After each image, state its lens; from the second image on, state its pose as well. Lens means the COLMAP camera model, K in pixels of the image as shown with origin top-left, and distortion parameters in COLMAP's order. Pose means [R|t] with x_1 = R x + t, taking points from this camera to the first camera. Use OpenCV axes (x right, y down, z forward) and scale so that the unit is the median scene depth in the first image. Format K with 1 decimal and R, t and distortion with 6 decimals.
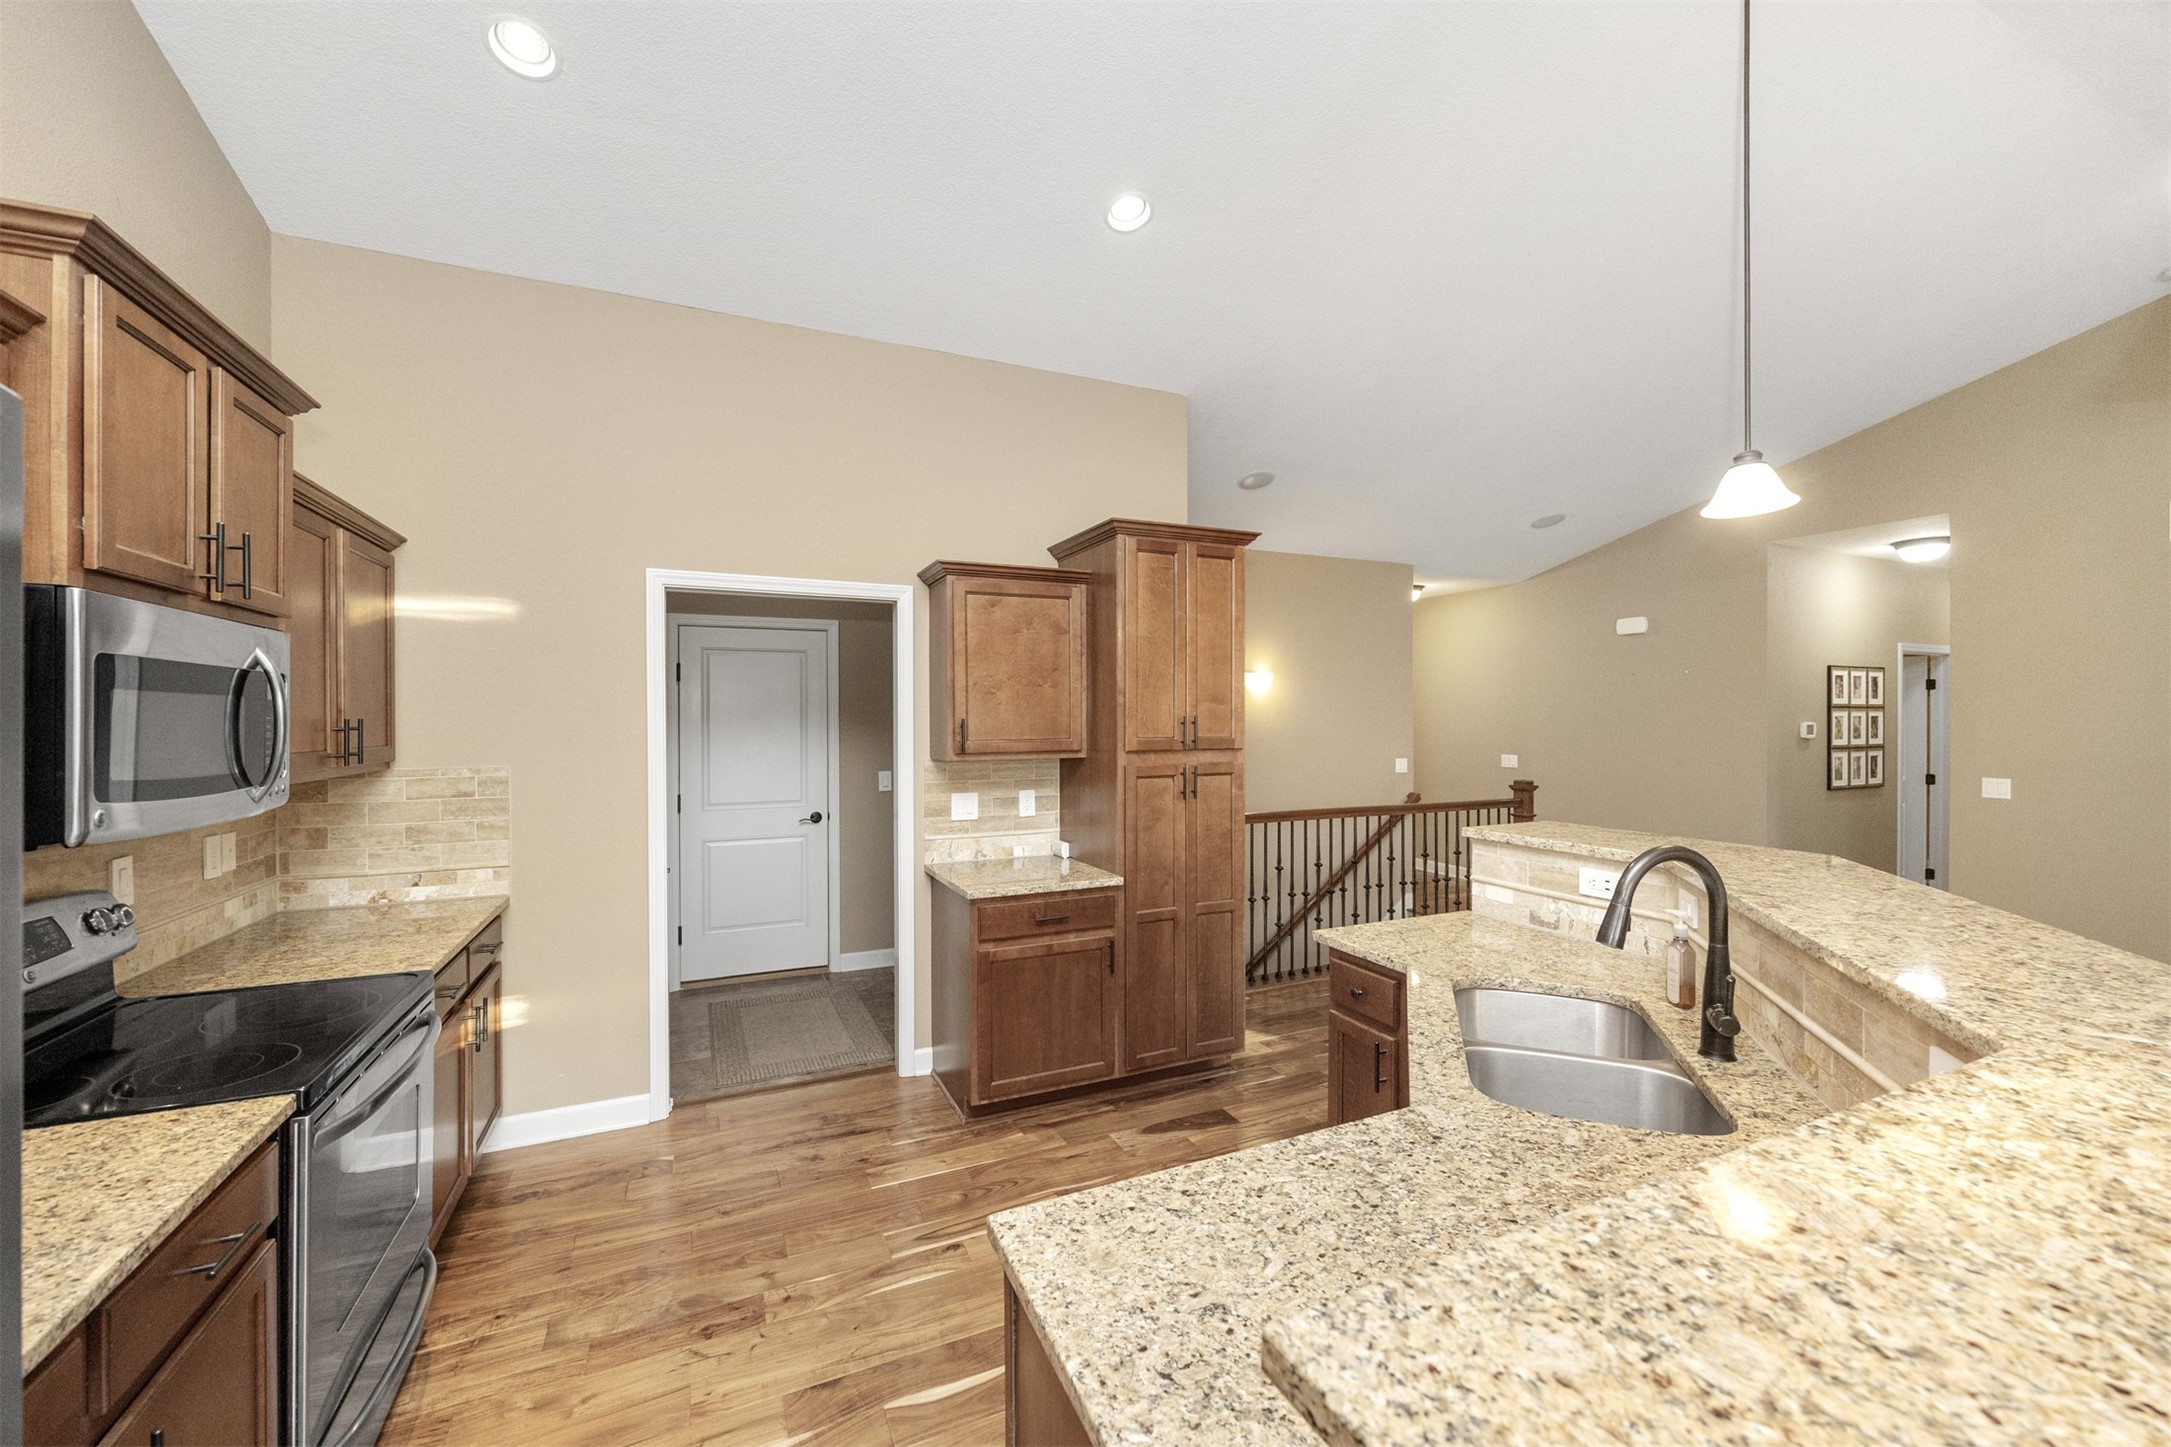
lens RADIAL K [[838.2, 0, 1079.2], [0, 838.2, 743.9], [0, 0, 1]] dist [-0.001754, -0.000088]
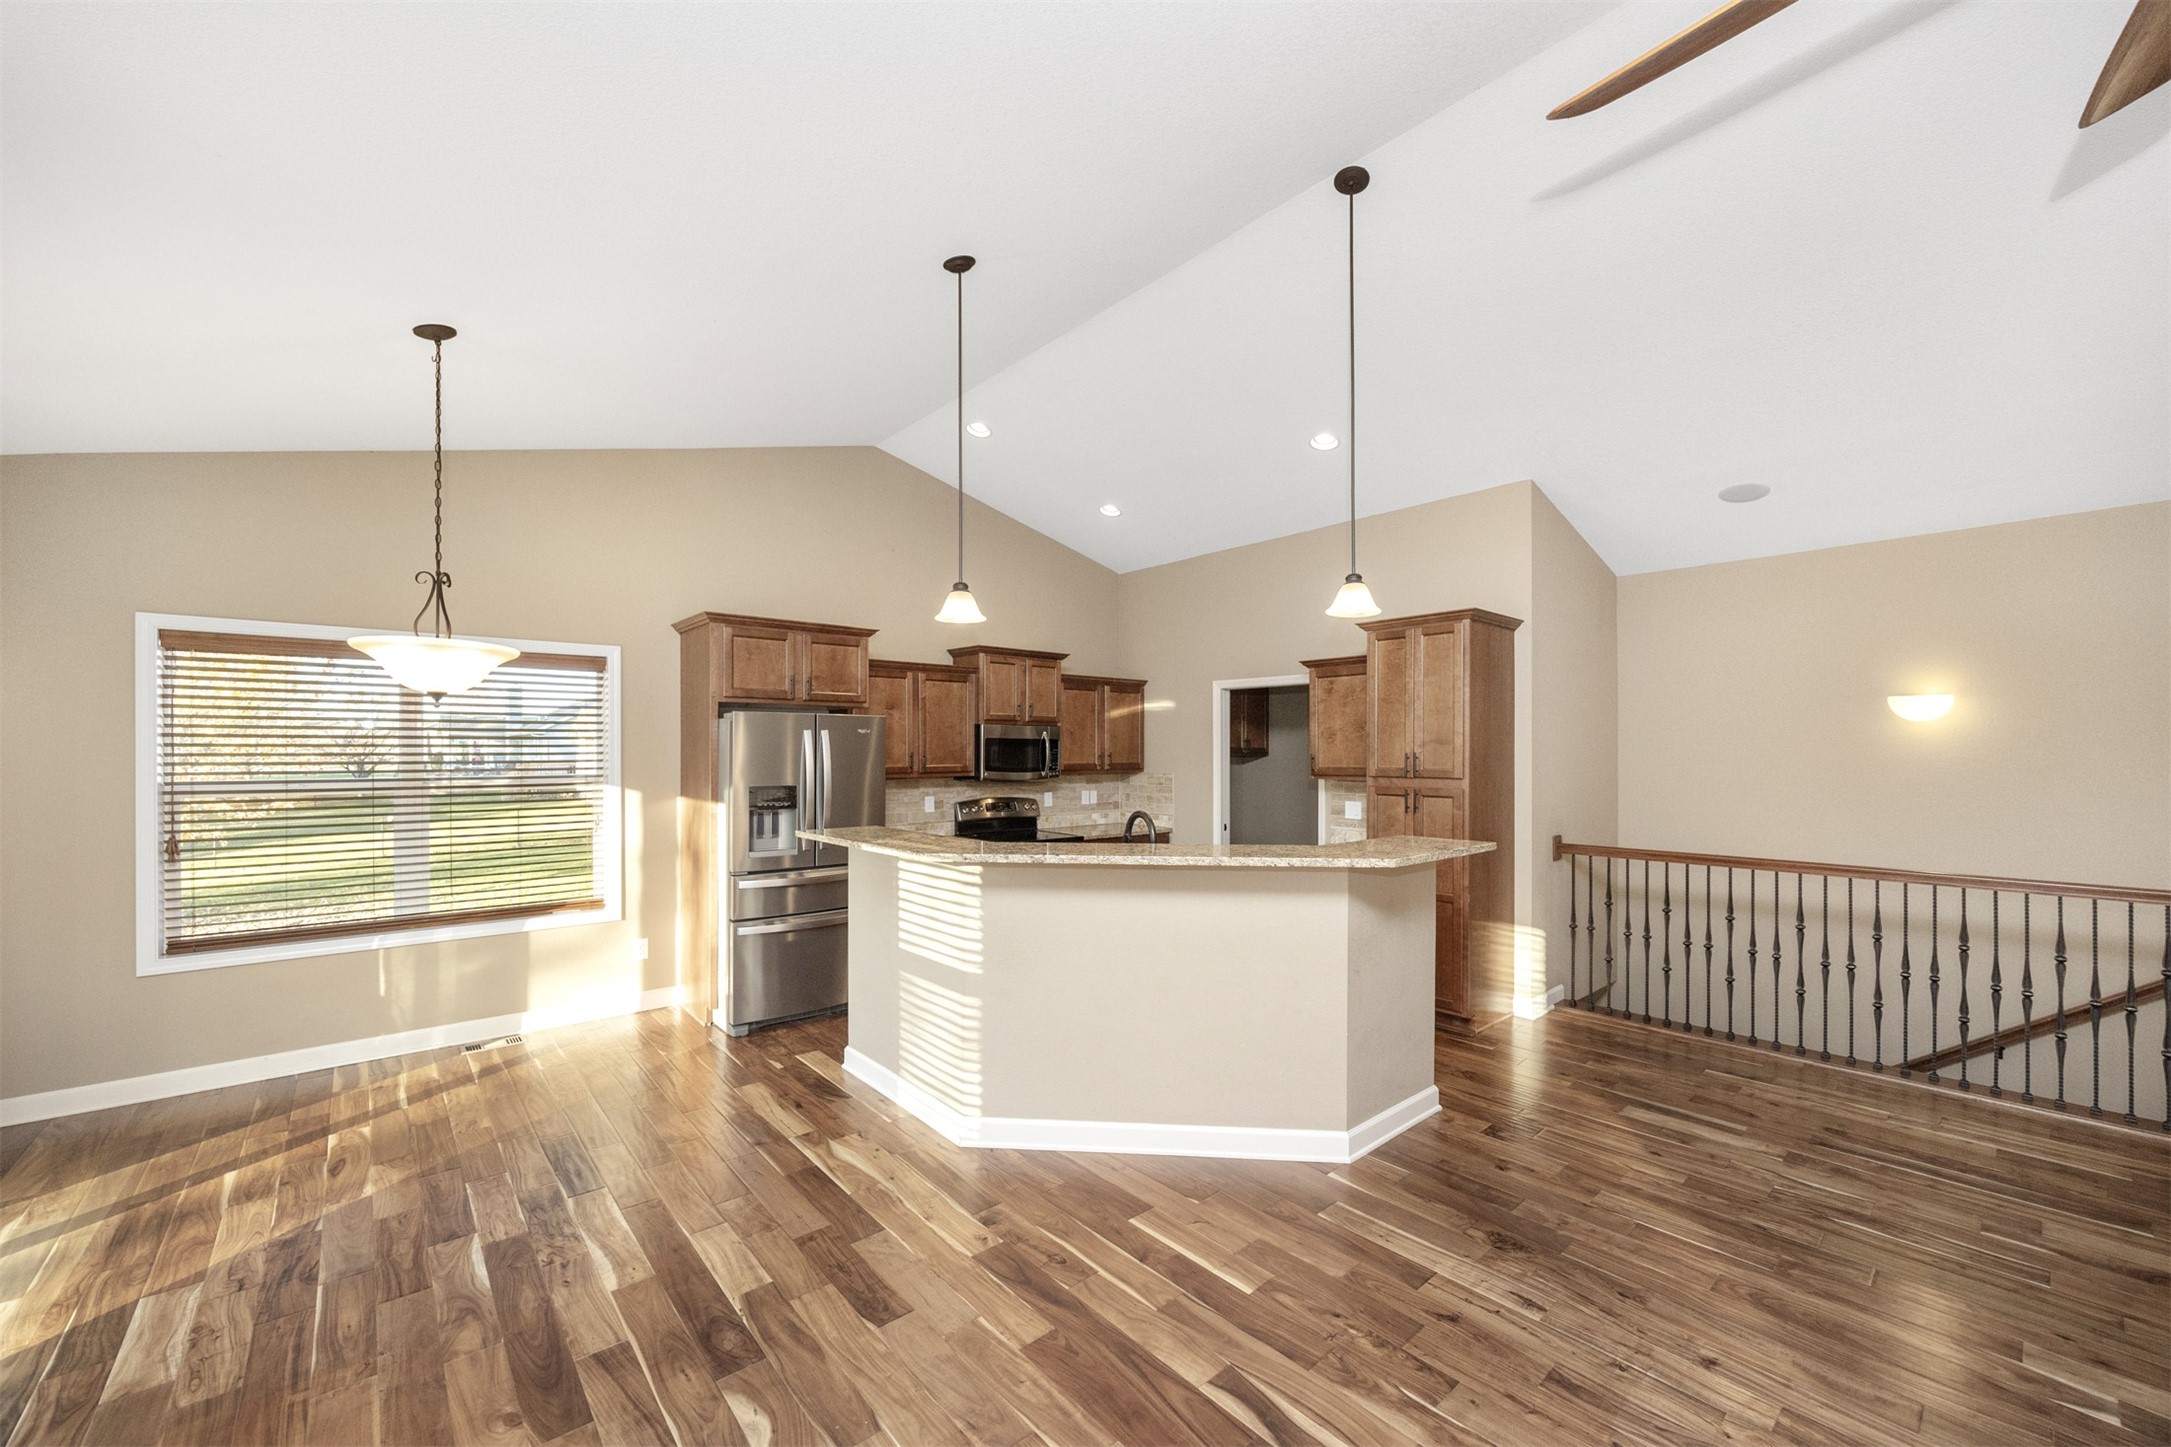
lens RADIAL K [[838.2, 0, 1079.2], [0, 838.2, 743.9], [0, 0, 1]] dist [-0.001754, -0.000088]
pose [[0.285475, -0.004256, -0.958377, 1.541862], [-0.029333, 0.999483, -0.013176, -0.014259], [0.957937, 0.031873, 0.285202, 0.103093]]
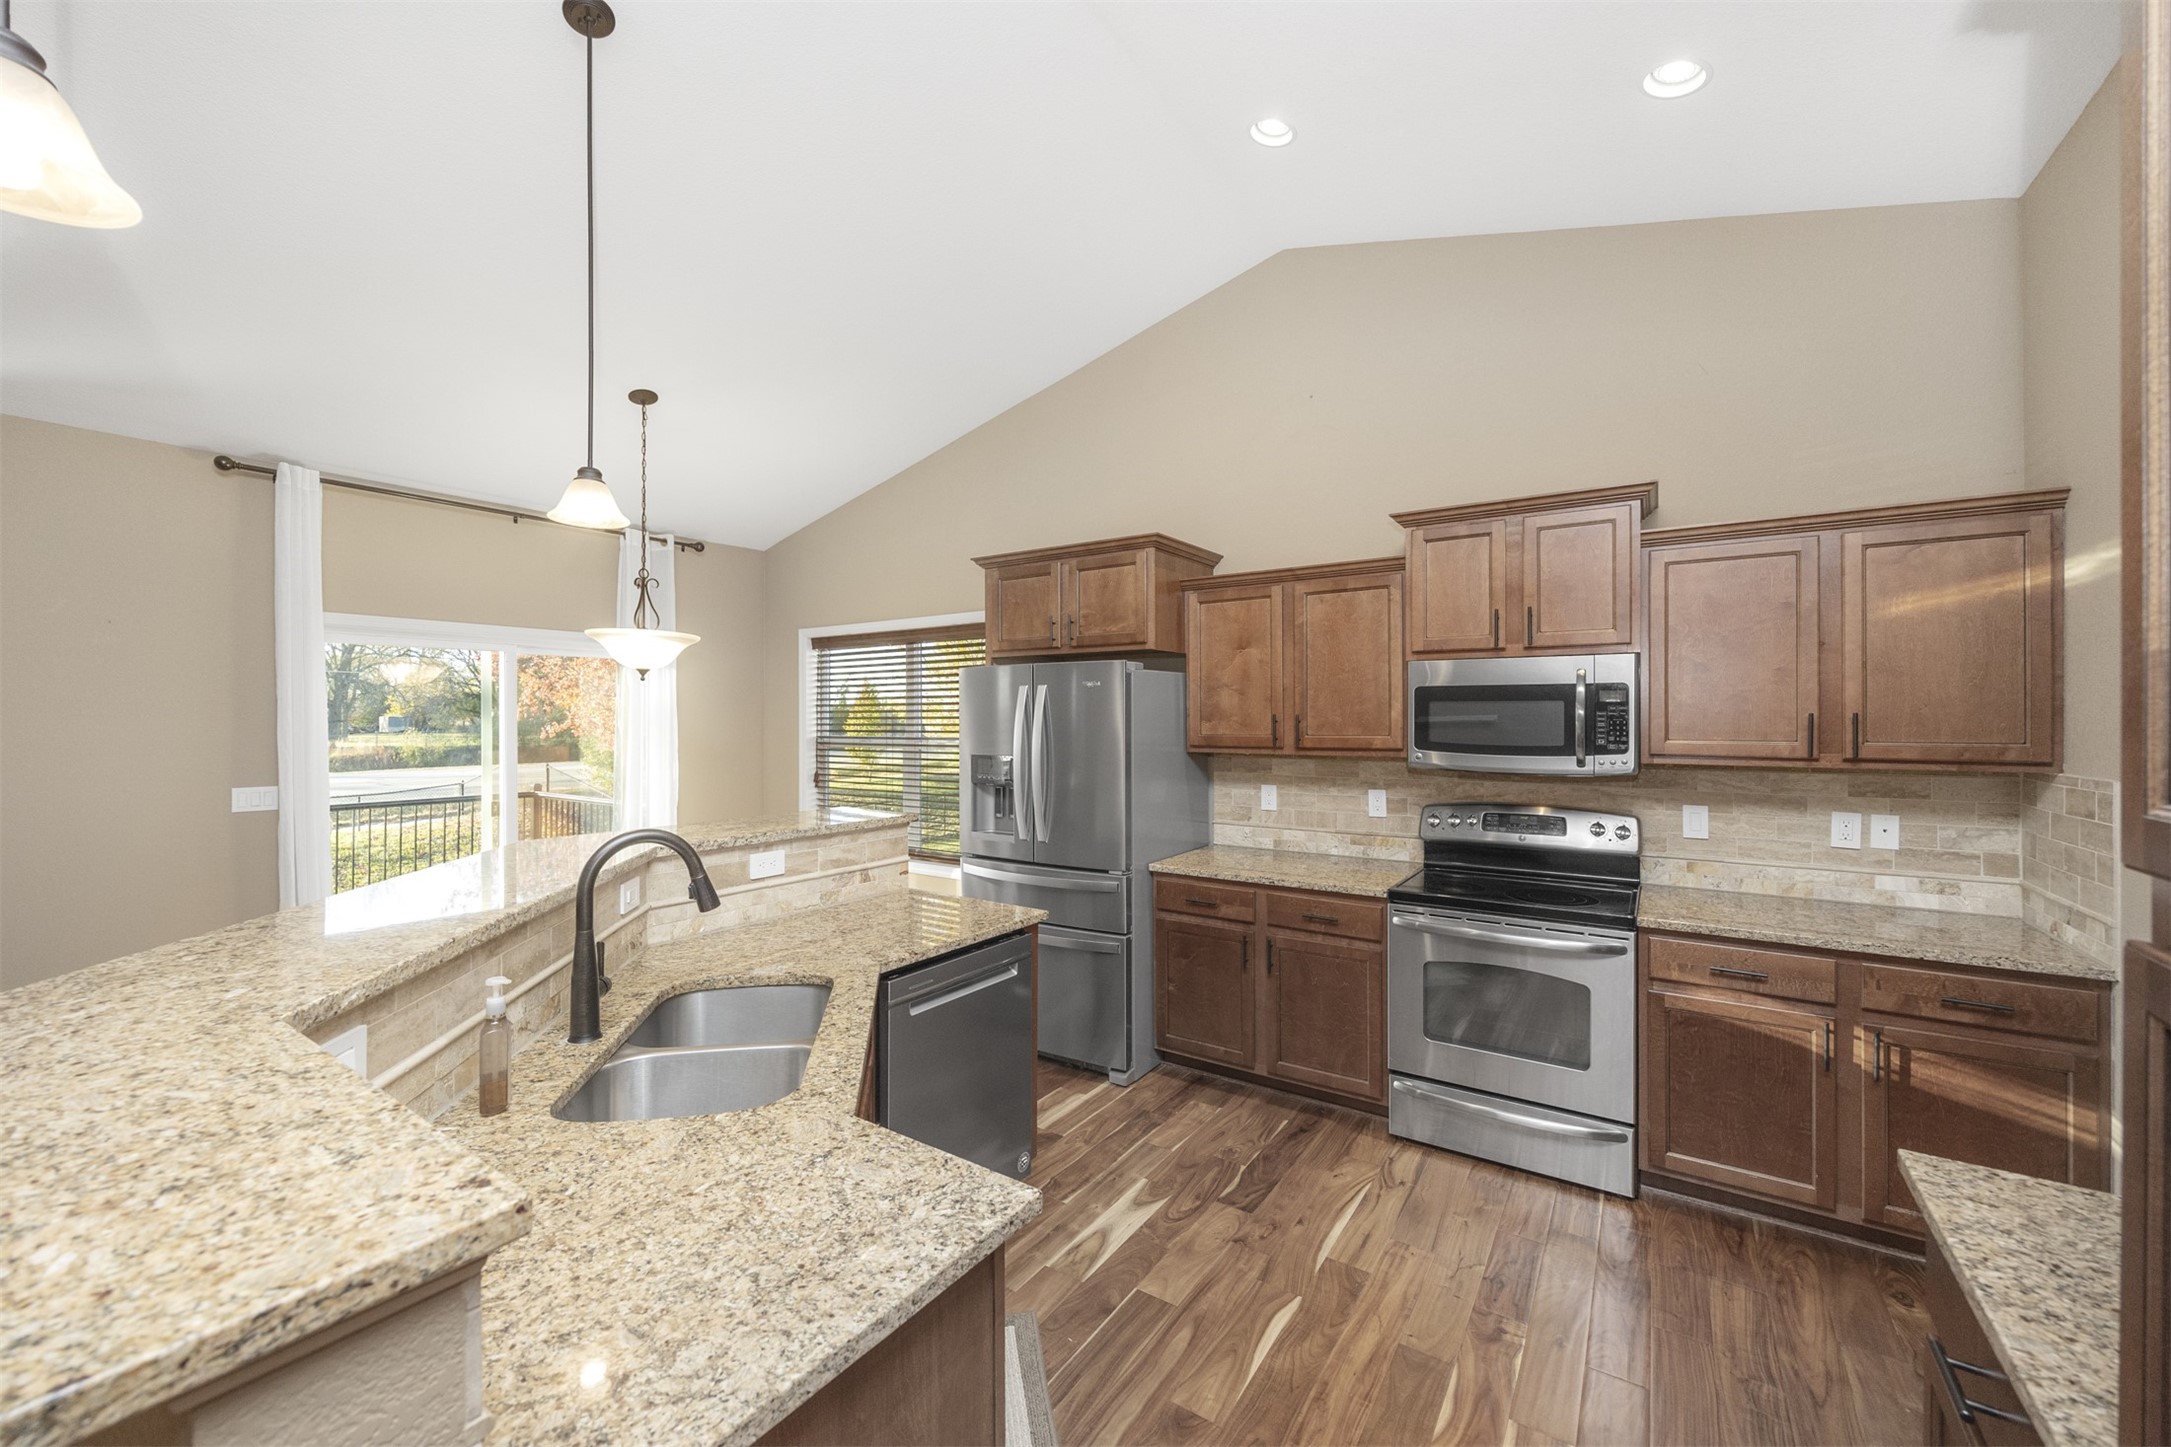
lens RADIAL K [[856.3, 0, 1077.2], [0, 856.3, 719.4], [0, 0, 1]] dist [-0.001183, 0.000096]
pose [[-0.855230, 0.005488, -0.518220, 0.430799], [-0.010708, 0.999543, 0.028256, -0.034243], [0.518138, 0.029715, -0.854780, 1.208352]]
